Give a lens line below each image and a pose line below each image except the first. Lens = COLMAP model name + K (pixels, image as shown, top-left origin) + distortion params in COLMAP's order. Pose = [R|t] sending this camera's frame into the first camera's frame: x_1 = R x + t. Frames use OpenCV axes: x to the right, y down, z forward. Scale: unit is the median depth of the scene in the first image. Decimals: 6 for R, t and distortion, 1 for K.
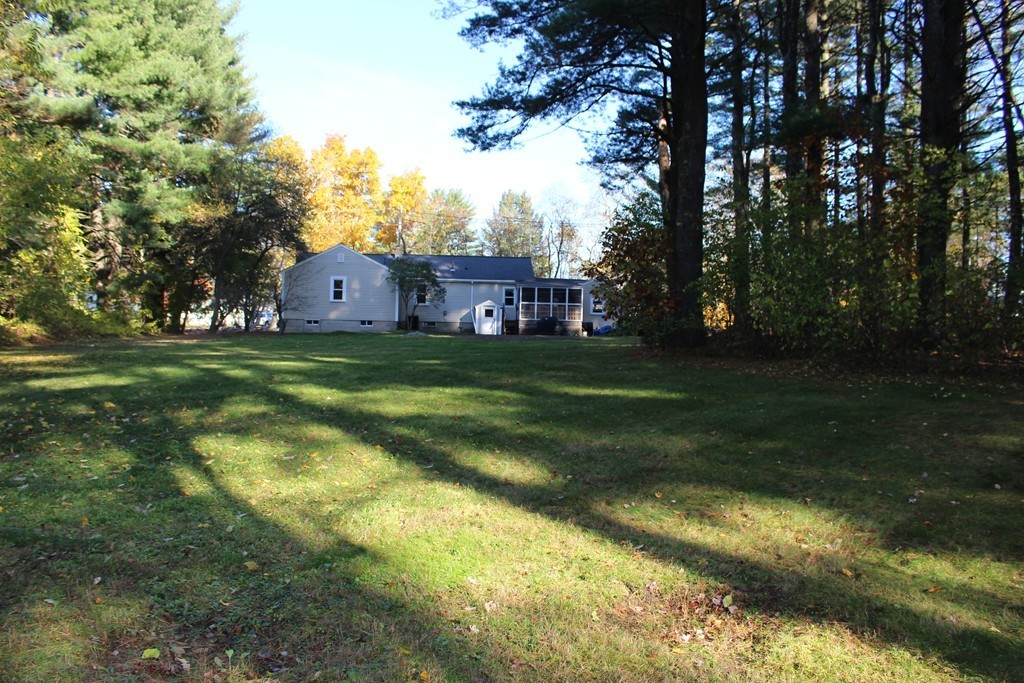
lens RADIAL K [[956.4, 0, 512.0], [0, 956.4, 341.5], [0, 0, 1]] dist [-0.139967, 0.010241]
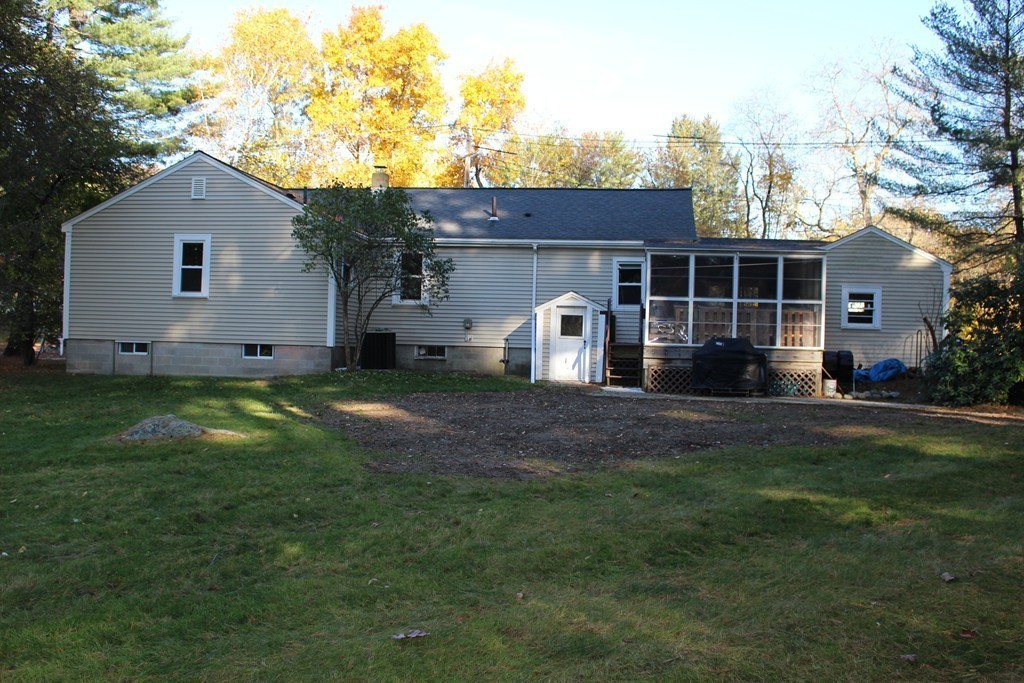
lens RADIAL K [[1089.3, 0, 512.0], [0, 1089.3, 341.5], [0, 0, 1]] dist [-0.021962, -0.000711]
pose [[0.983285, 0.002678, -0.182056, 0.032563], [-0.002745, 0.999996, -0.000117, -0.023330], [0.182055, 0.000615, 0.983288, 0.566307]]
